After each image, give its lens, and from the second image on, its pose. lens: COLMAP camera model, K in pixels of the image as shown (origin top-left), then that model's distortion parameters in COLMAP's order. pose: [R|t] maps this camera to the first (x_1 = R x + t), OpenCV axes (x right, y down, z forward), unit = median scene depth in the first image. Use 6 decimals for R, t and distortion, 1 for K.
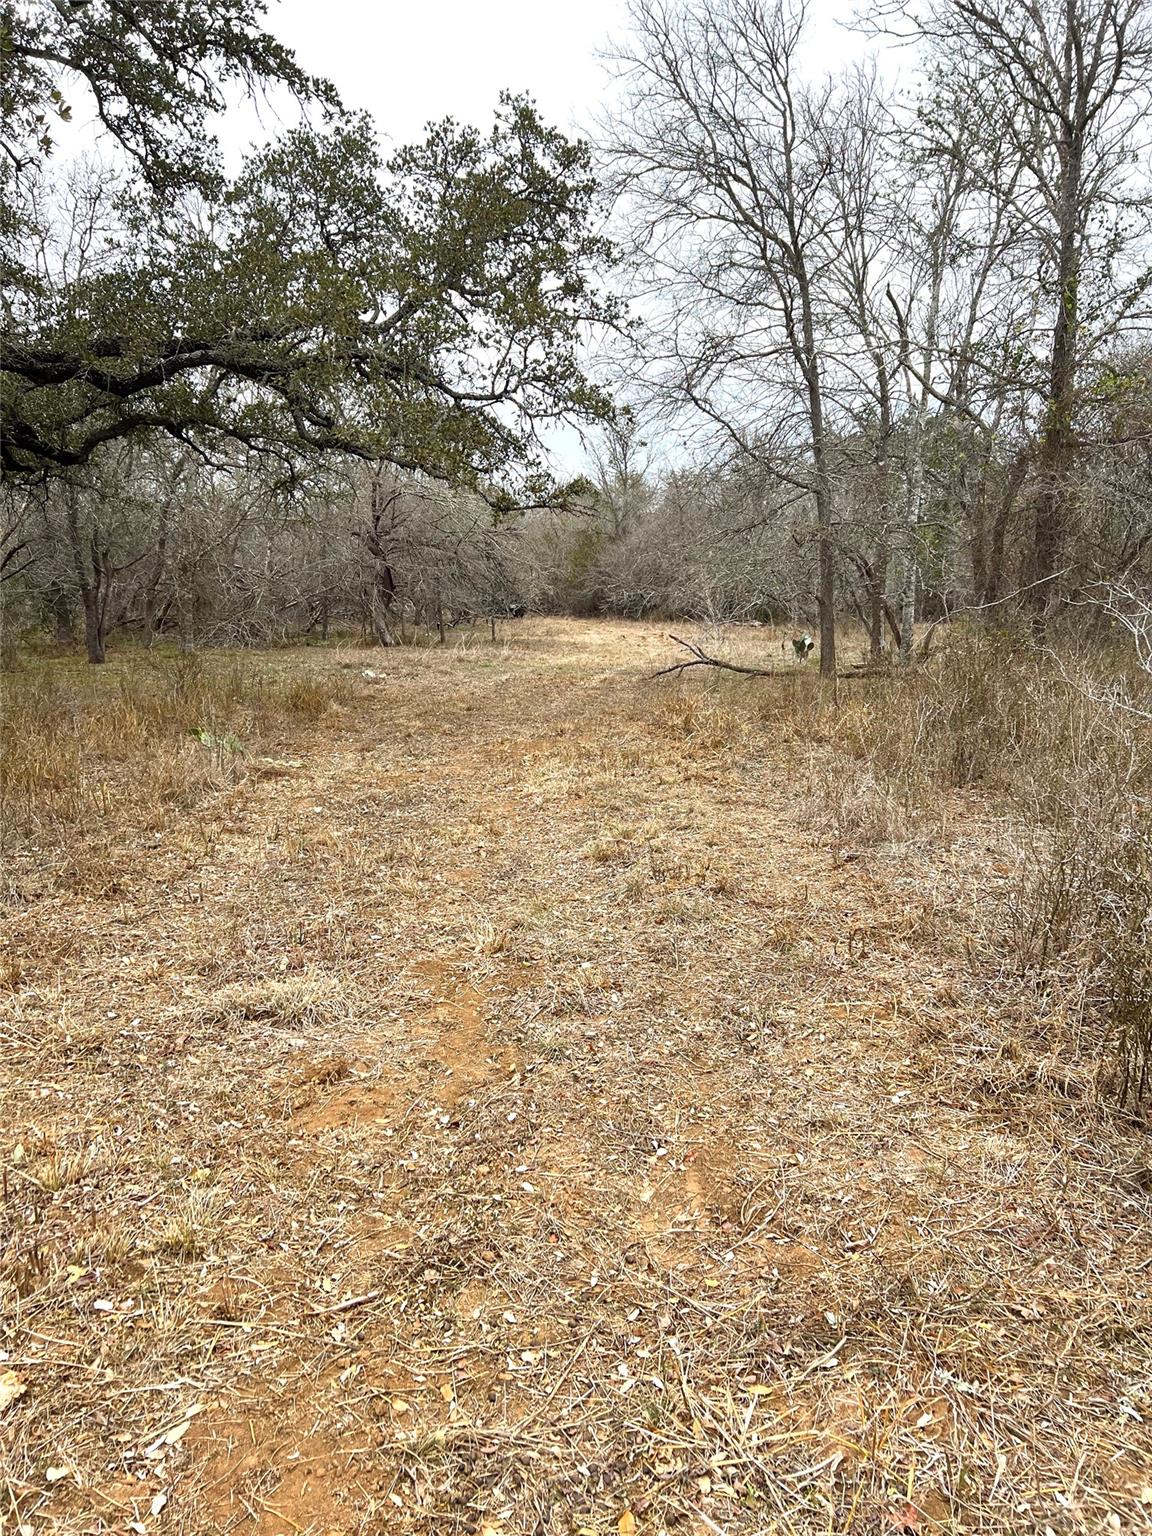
lens RADIAL K [[1139.3, 0, 577.3], [0, 1139.3, 769.4], [0, 0, 1]] dist [0.008511, 0.003062]
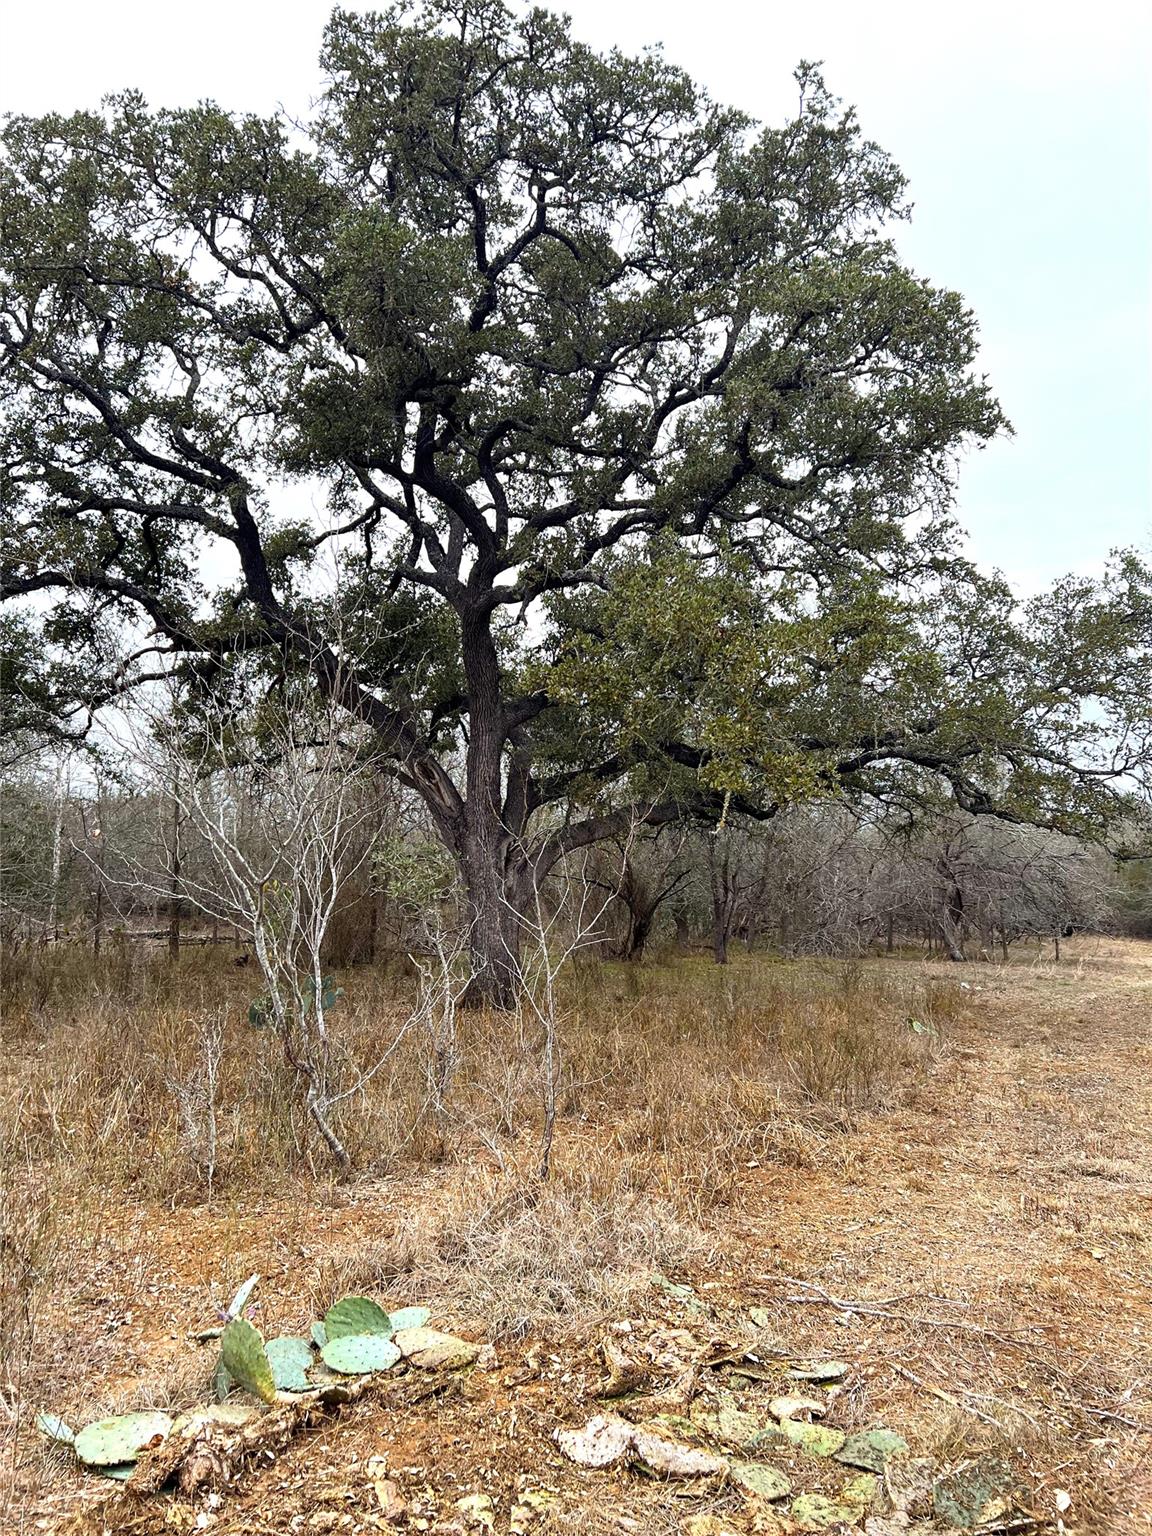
lens RADIAL K [[1139.3, 0, 571.9], [0, 1139.3, 767.9], [0, 0, 1]] dist [0.008511, 0.003062]
pose [[0.904723, -0.022475, -0.425407, -0.073545], [-0.091632, 0.964966, -0.245855, 0.037488], [0.416028, 0.261412, 0.870968, -0.350444]]
